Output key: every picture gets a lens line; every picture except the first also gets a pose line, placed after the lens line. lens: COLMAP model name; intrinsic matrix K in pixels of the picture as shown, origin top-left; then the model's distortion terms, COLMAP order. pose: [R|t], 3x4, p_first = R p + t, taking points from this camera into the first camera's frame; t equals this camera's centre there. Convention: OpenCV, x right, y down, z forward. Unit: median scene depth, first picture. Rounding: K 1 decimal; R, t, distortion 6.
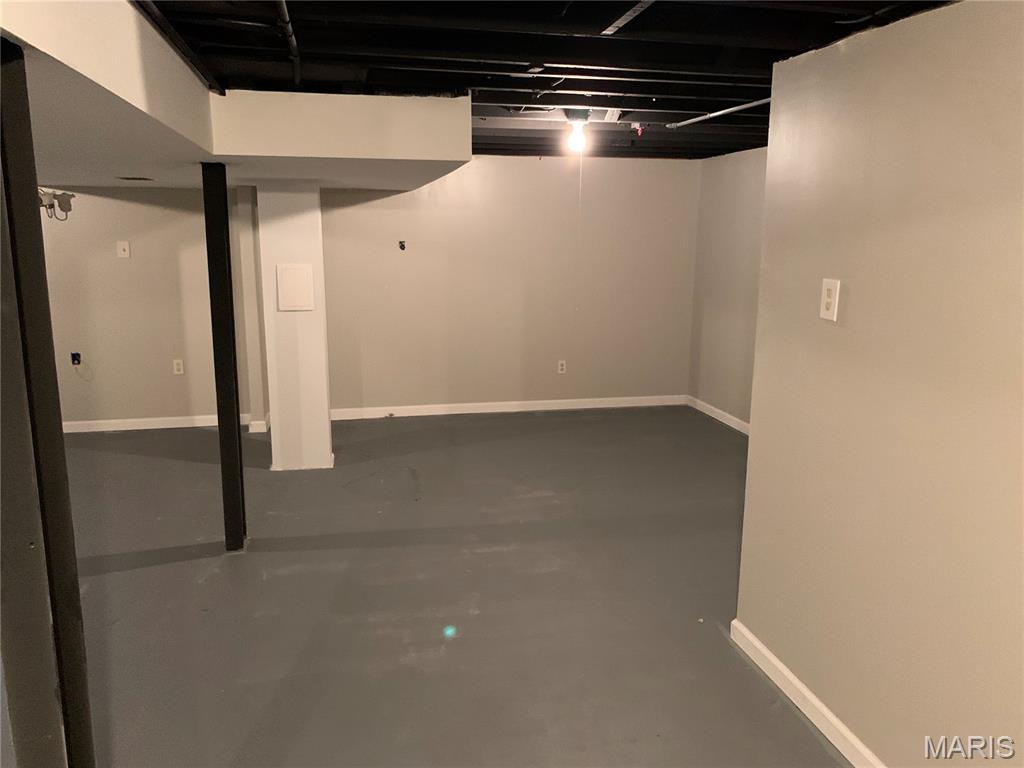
lens RADIAL K [[786.1, 0, 510.2], [0, 786.1, 382.5], [0, 0, 1]] dist [0.033487, -0.047690]
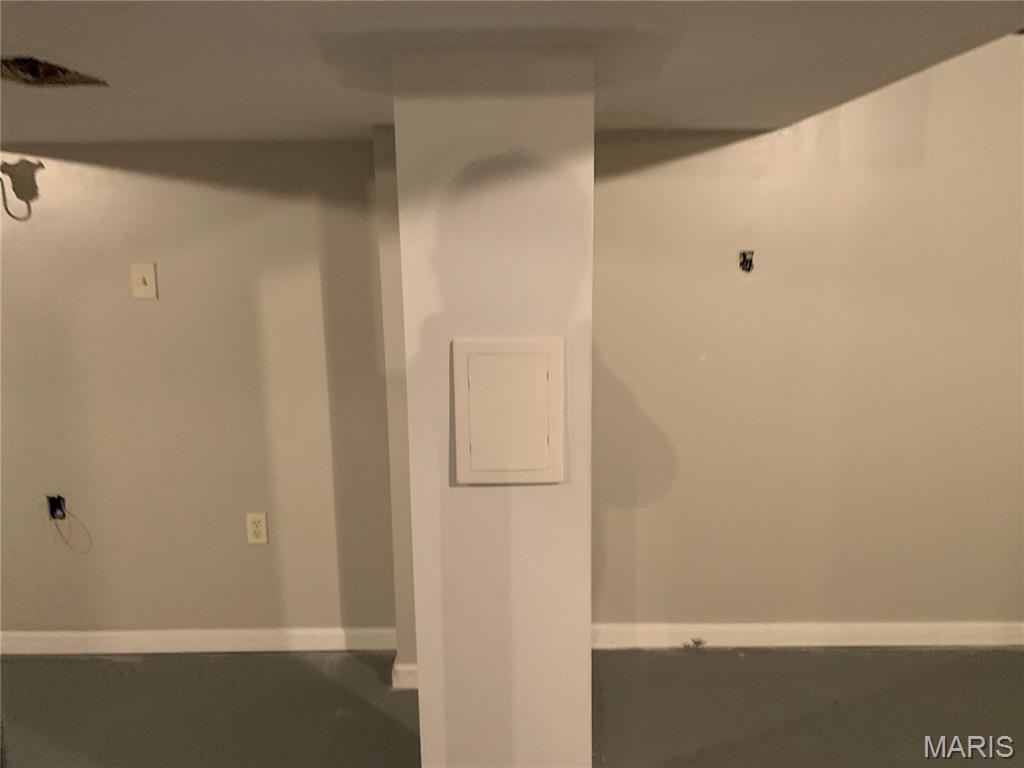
lens RADIAL K [[786.1, 0, 514.8], [0, 786.1, 384.0], [0, 0, 1]] dist [0.033487, -0.047690]
pose [[0.972189, 0.026251, -0.232721, -0.171391], [-0.027328, 0.999626, -0.001405, -0.113466], [0.232597, 0.007726, 0.972542, 0.604036]]
